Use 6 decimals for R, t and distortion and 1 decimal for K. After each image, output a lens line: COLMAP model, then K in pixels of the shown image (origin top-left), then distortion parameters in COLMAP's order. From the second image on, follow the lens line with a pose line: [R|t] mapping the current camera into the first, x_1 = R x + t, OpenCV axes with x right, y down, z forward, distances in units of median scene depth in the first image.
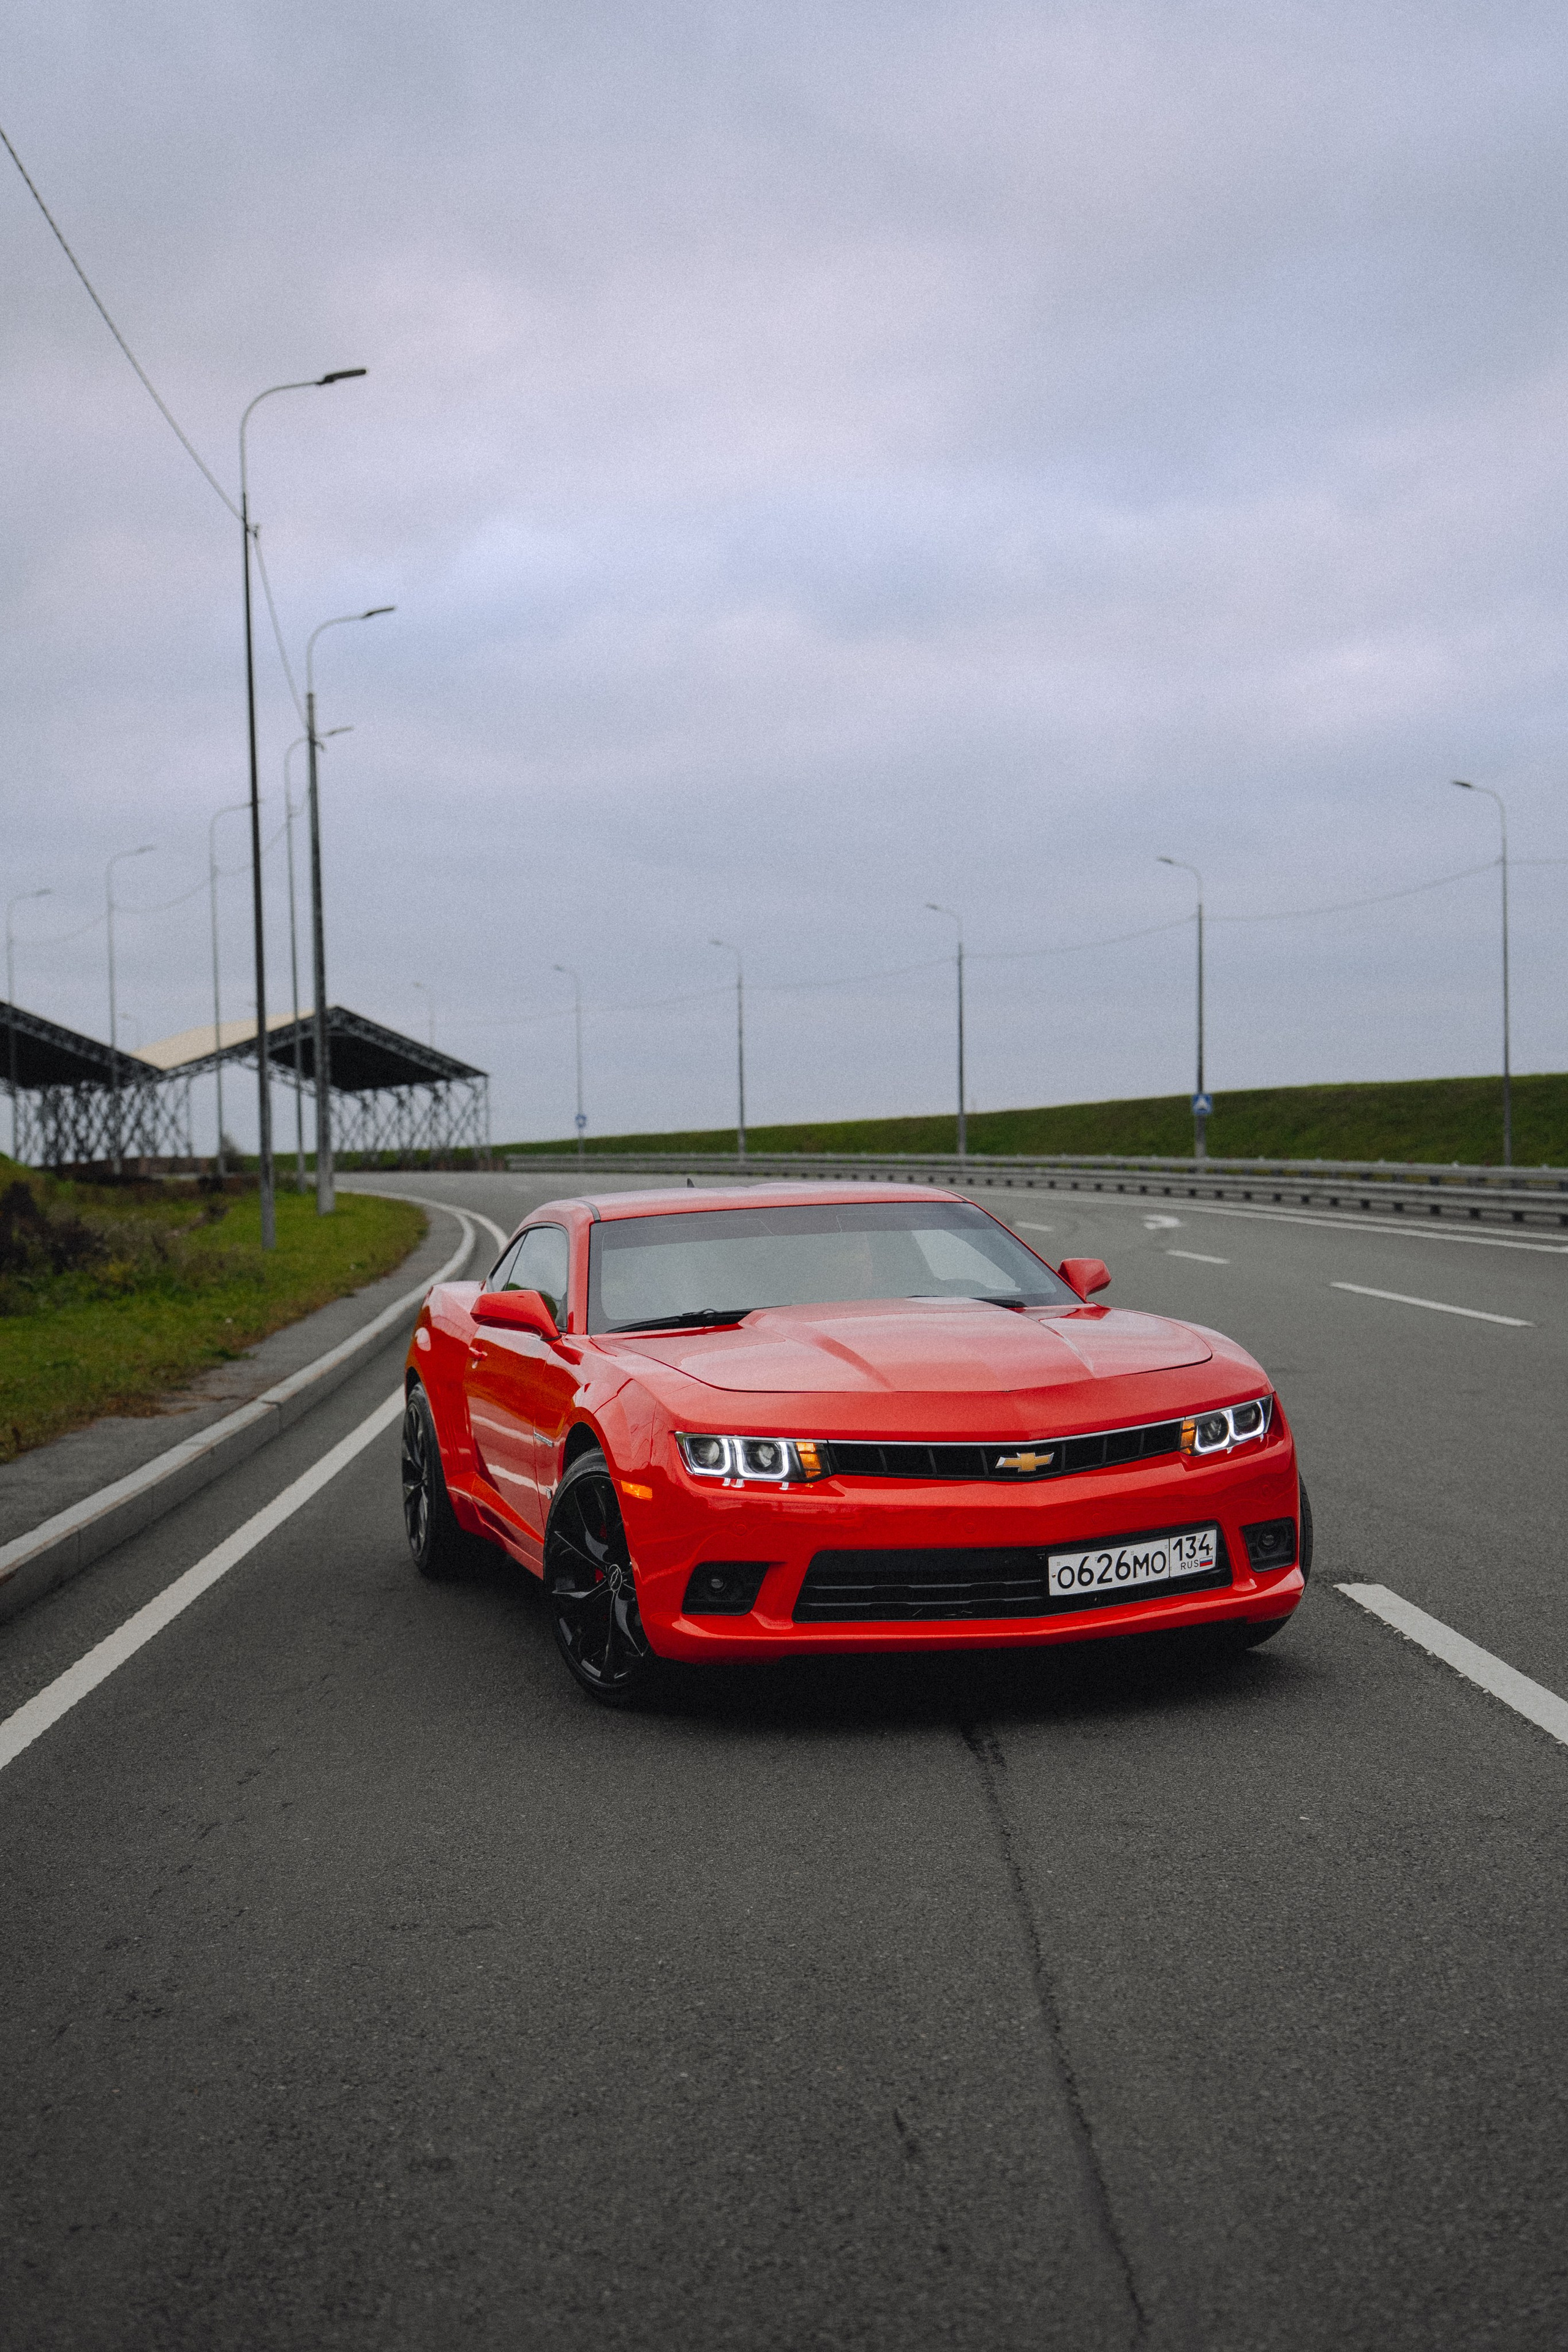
lens RADIAL K [[3052.7, 0, 784.0], [0, 3052.7, 1176.0], [0, 0, 1]] dist [0.174394, -0.052223]
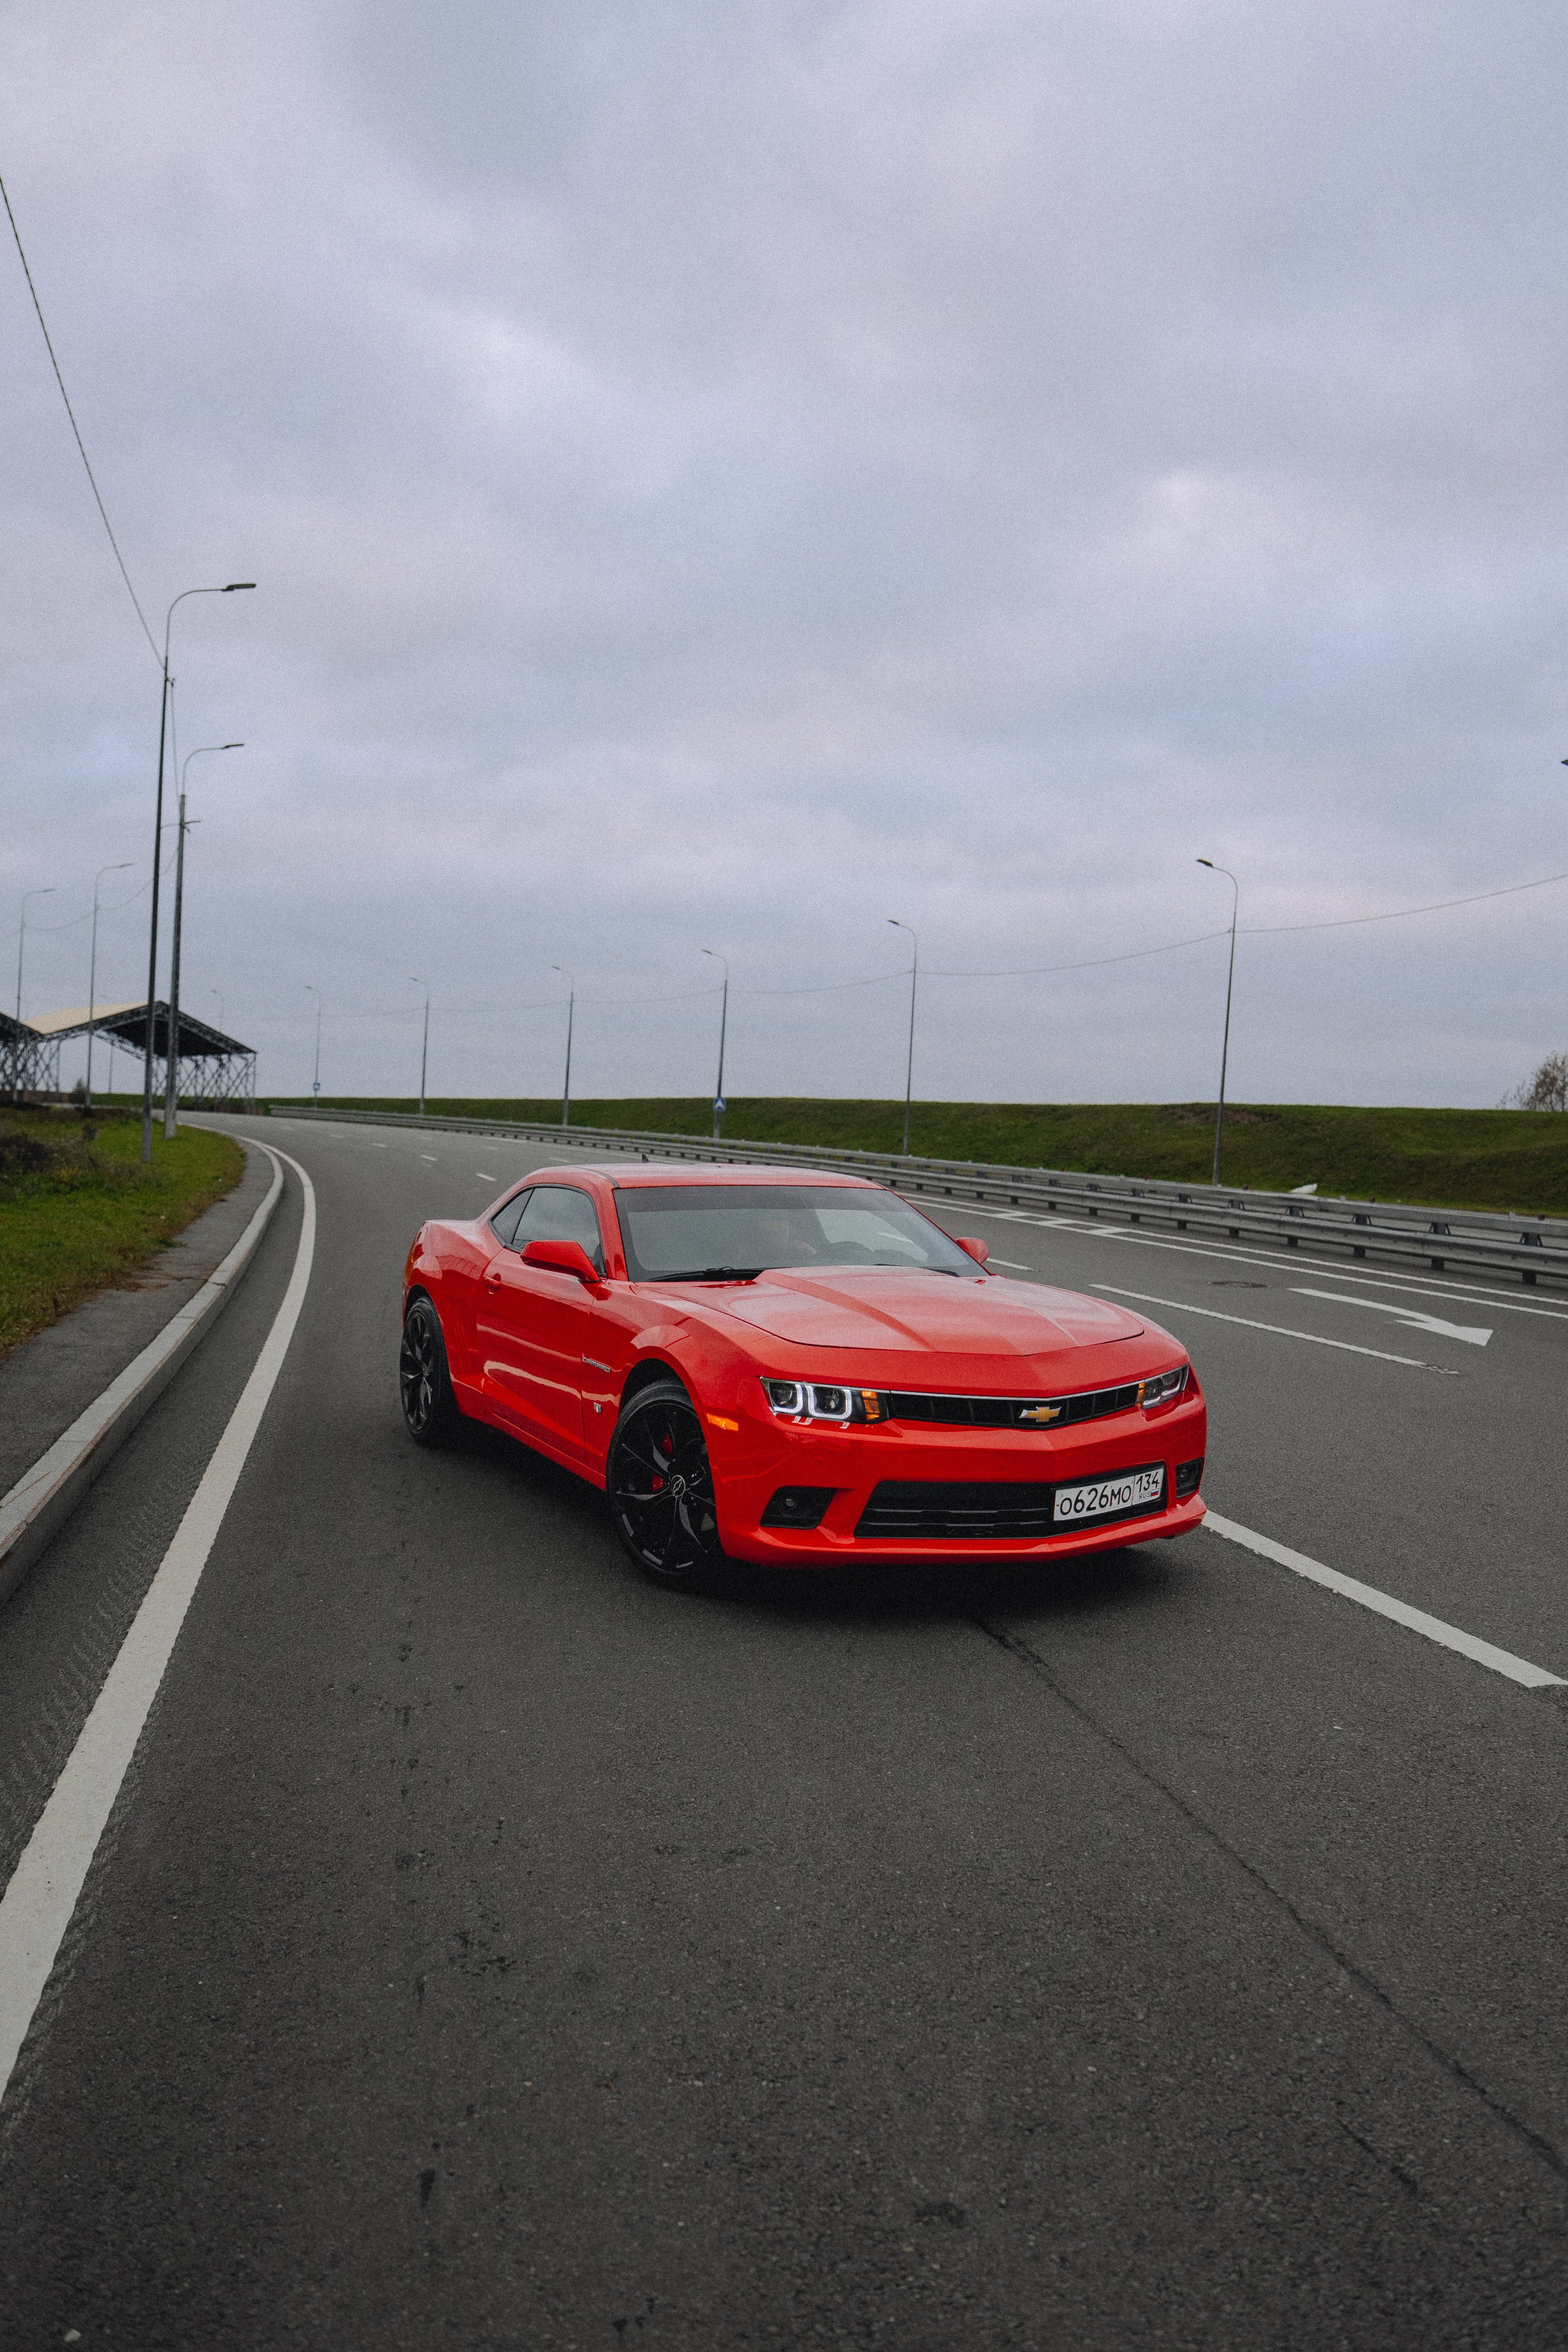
lens RADIAL K [[1886.8, 0, 784.0], [0, 1886.8, 1176.0], [0, 0, 1]] dist [-0.069219, 0.000765]
pose [[0.980321, 0.063876, 0.186789, -0.163278], [-0.067354, 0.997653, 0.012324, -0.005320], [-0.185563, -0.024662, 0.982323, 0.253700]]
